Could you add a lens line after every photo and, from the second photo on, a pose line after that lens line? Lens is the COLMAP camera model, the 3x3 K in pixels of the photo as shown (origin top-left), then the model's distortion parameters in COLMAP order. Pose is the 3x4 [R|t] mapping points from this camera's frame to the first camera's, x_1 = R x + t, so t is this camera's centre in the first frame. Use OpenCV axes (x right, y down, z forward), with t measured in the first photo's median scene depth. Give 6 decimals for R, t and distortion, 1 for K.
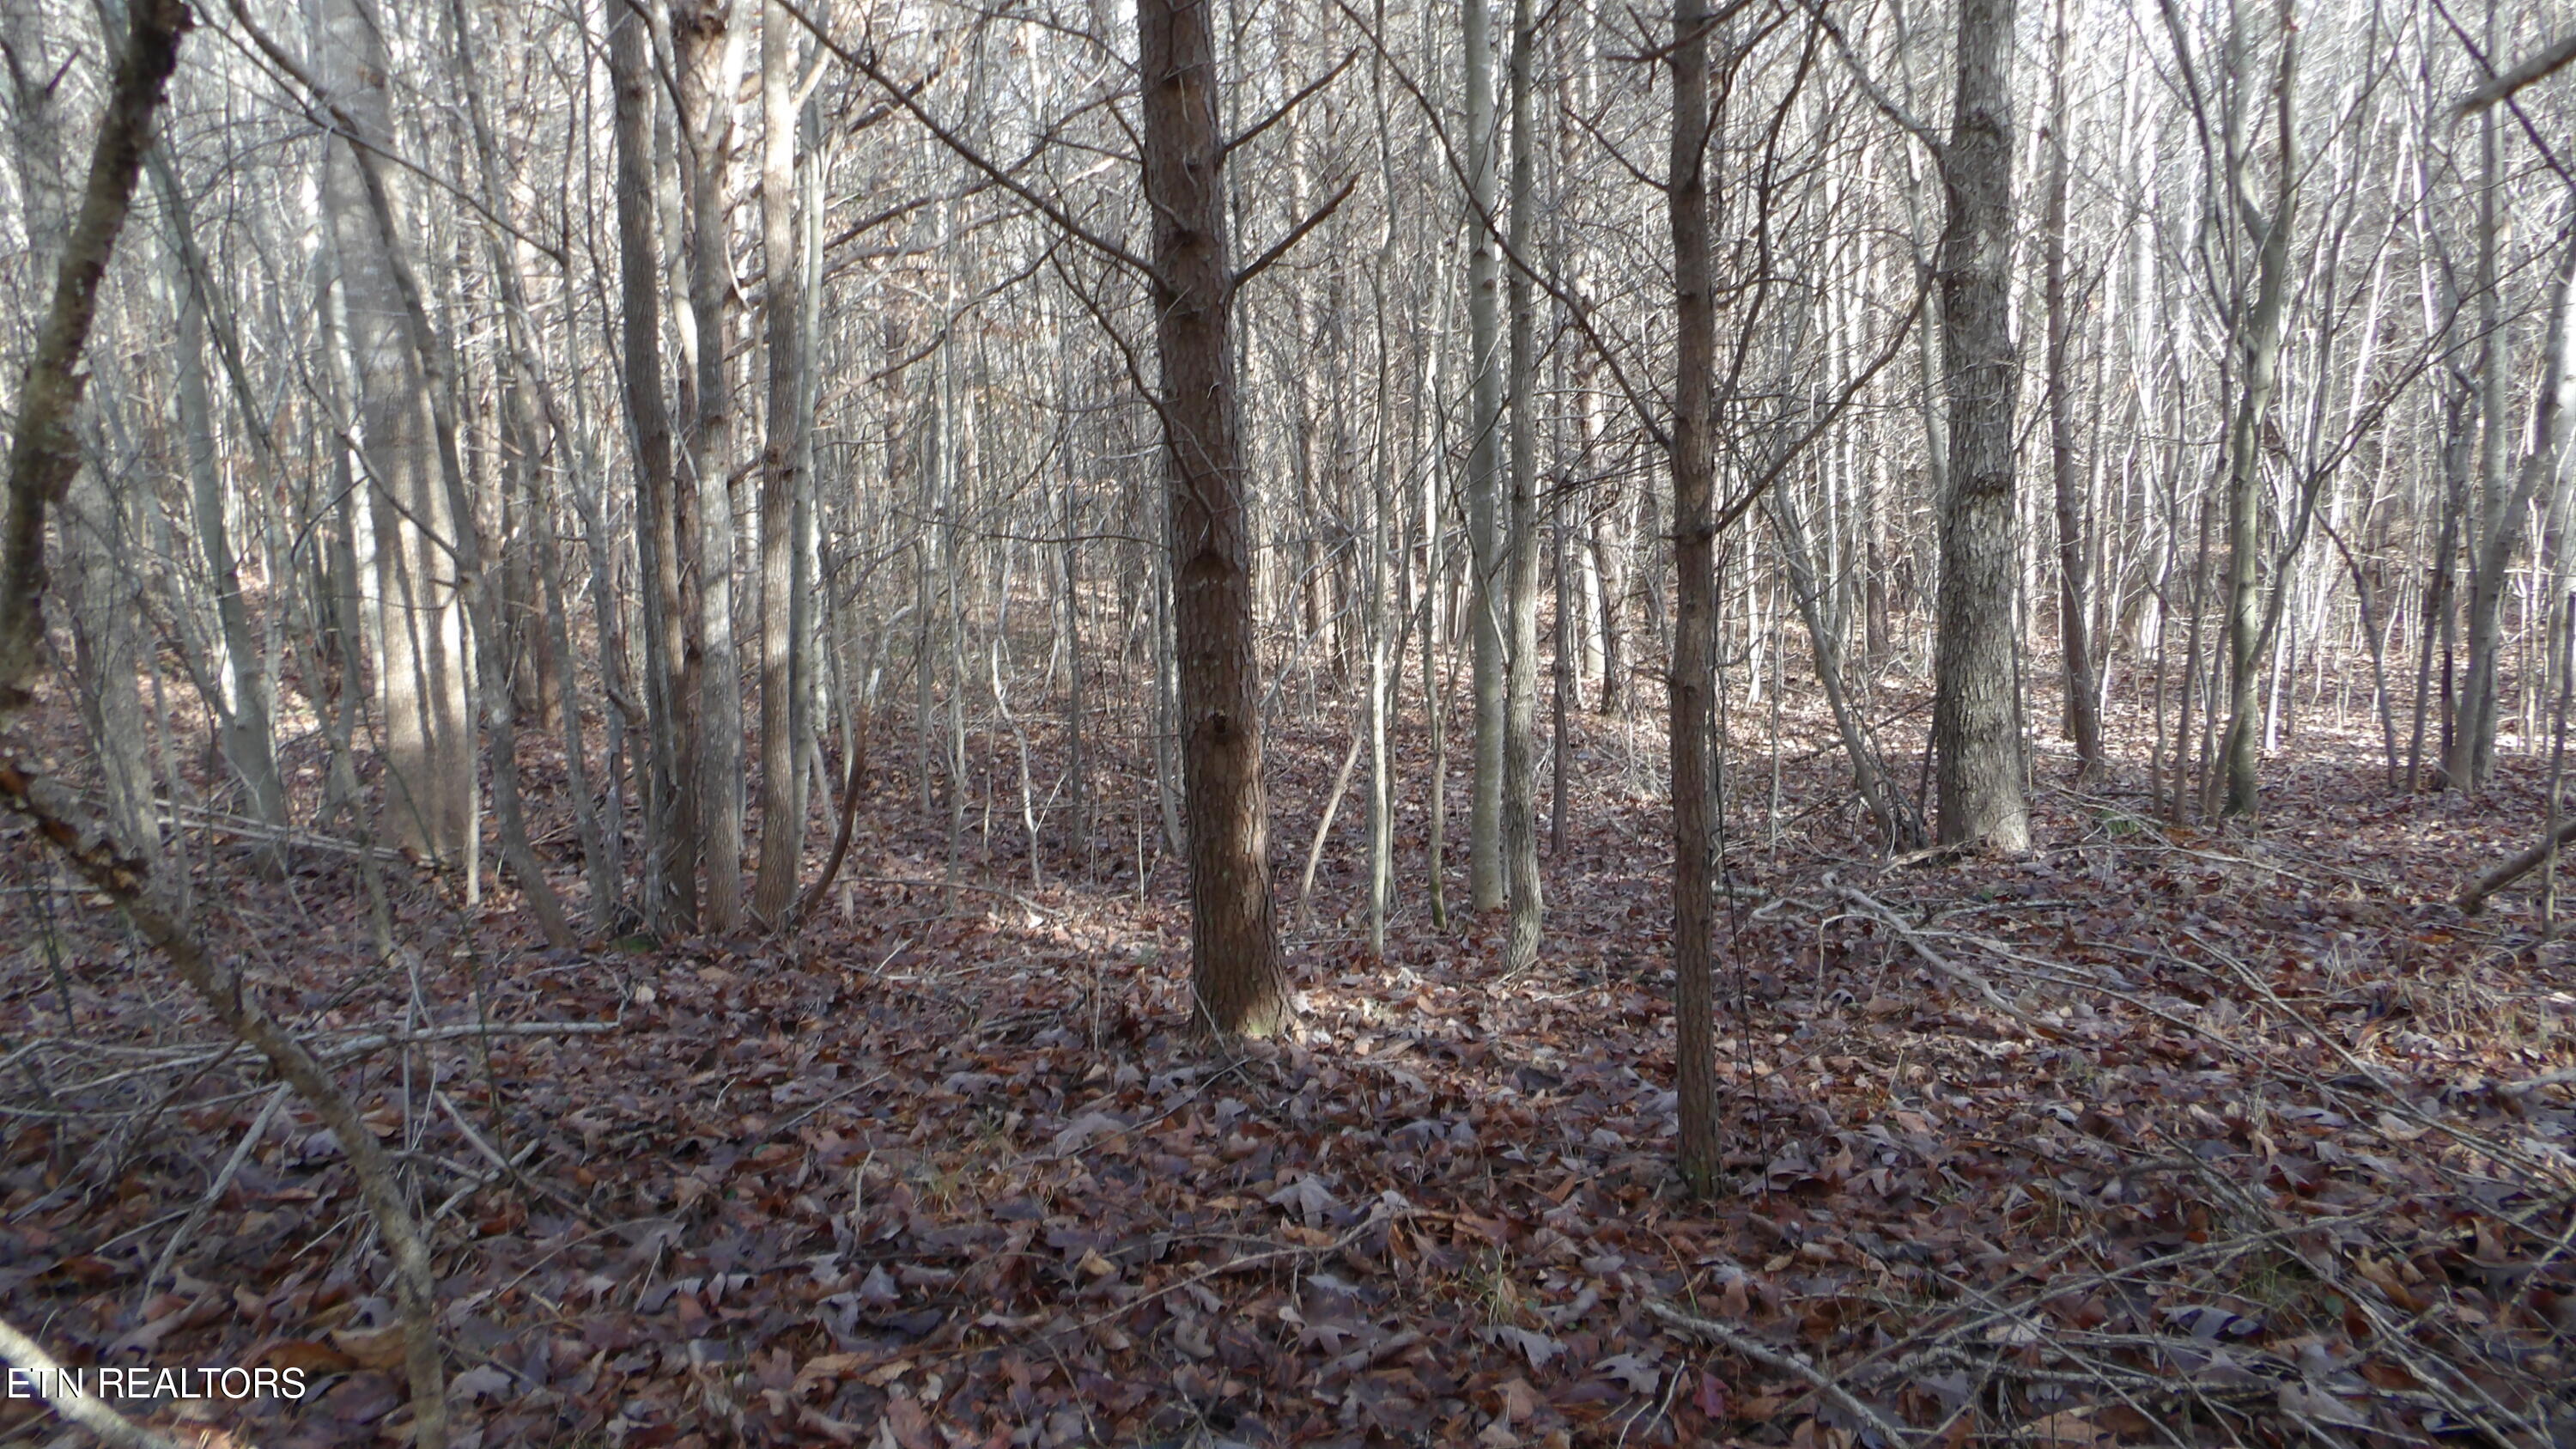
lens RADIAL K [[1834.9, 0, 1293.9], [0, 1834.9, 731.4], [0, 0, 1]] dist [-0.009735, 0.033337]
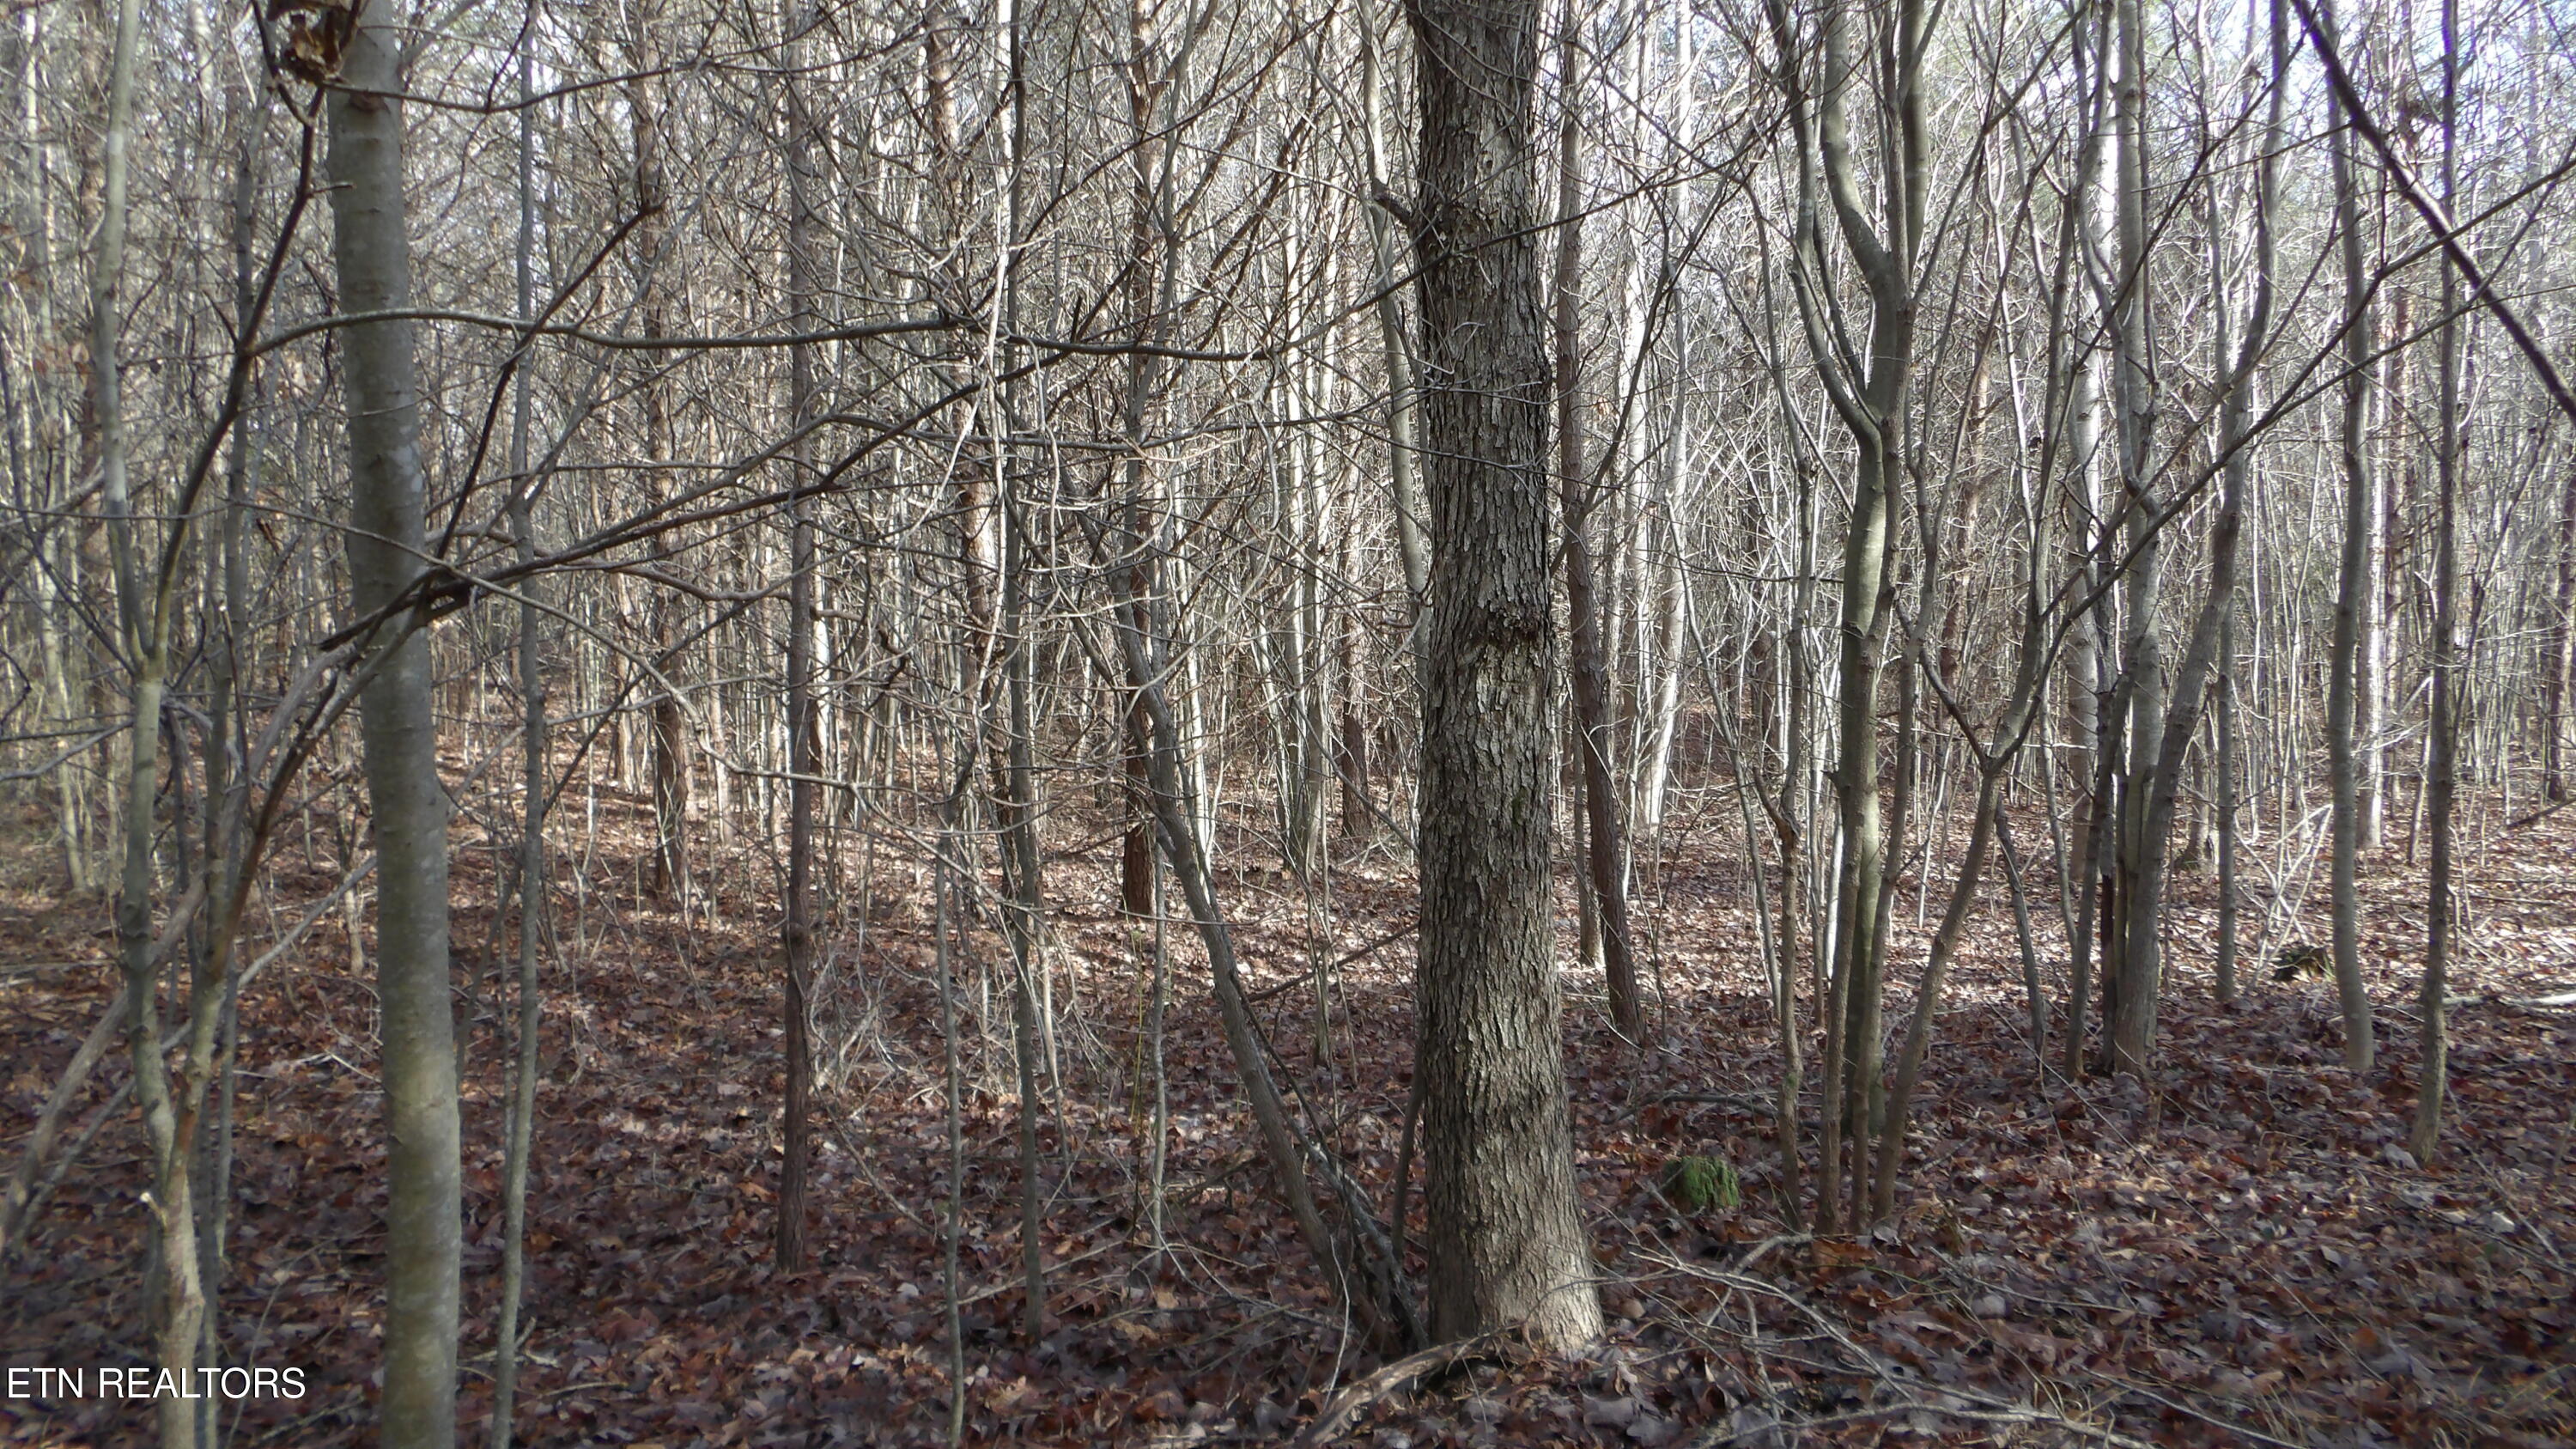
lens RADIAL K [[1834.9, 0, 1287.1], [0, 1834.9, 710.9], [0, 0, 1]] dist [-0.009735, 0.033337]
pose [[0.965857, 0.006607, 0.258991, 0.094136], [0.016887, 0.995943, -0.088385, -0.033428], [-0.258524, 0.089741, 0.961827, 0.264342]]
